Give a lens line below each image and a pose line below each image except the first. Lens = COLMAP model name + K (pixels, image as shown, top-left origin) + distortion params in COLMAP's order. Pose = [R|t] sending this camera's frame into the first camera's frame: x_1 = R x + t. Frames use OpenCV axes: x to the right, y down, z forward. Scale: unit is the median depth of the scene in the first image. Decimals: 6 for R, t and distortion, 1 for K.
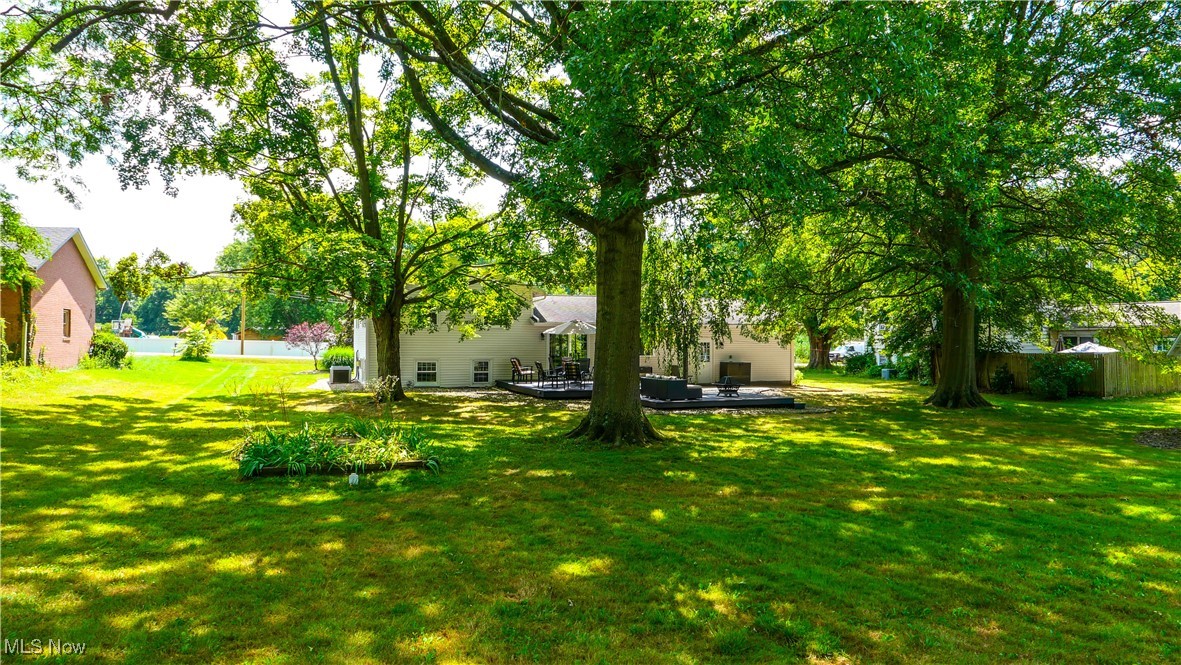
lens RADIAL K [[835.6, 0, 592.5], [0, 835.6, 327.3], [0, 0, 1]] dist [-0.008120, -0.004372]
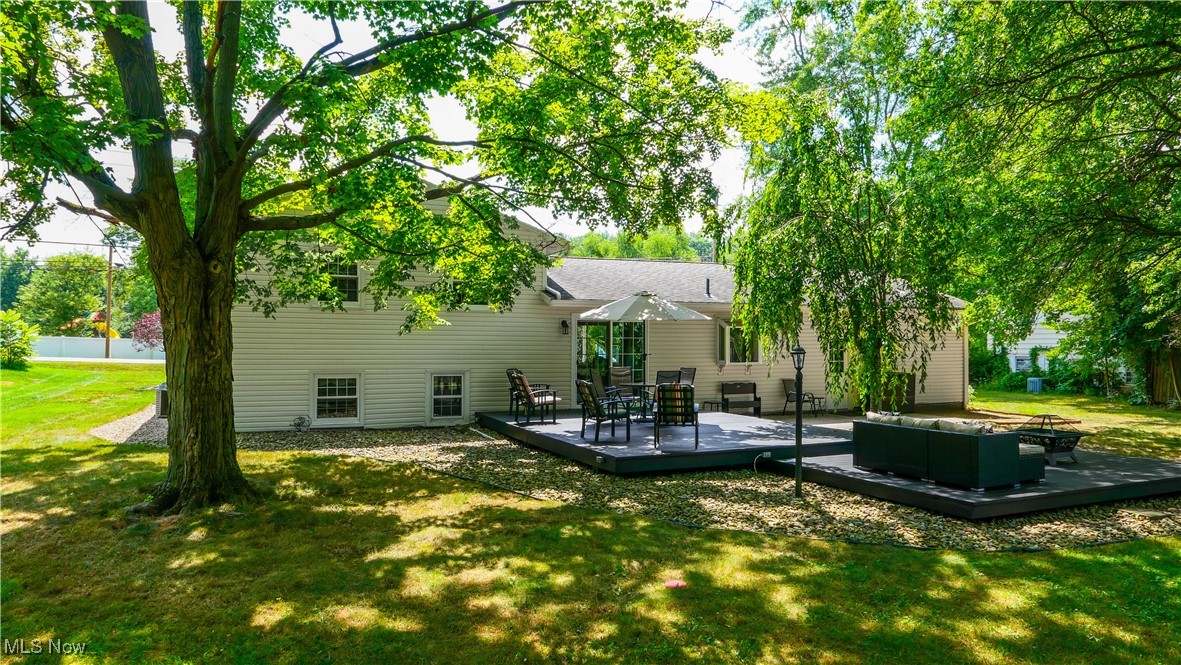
lens RADIAL K [[811.8, 0, 589.6], [0, 811.8, 331.8], [0, 0, 1]] dist [-0.028801, 0.002021]
pose [[0.997922, -0.000385, 0.064434, -0.084307], [0.000037, 0.999985, 0.005399, 0.012346], [-0.064435, -0.005386, 0.997907, 0.539536]]
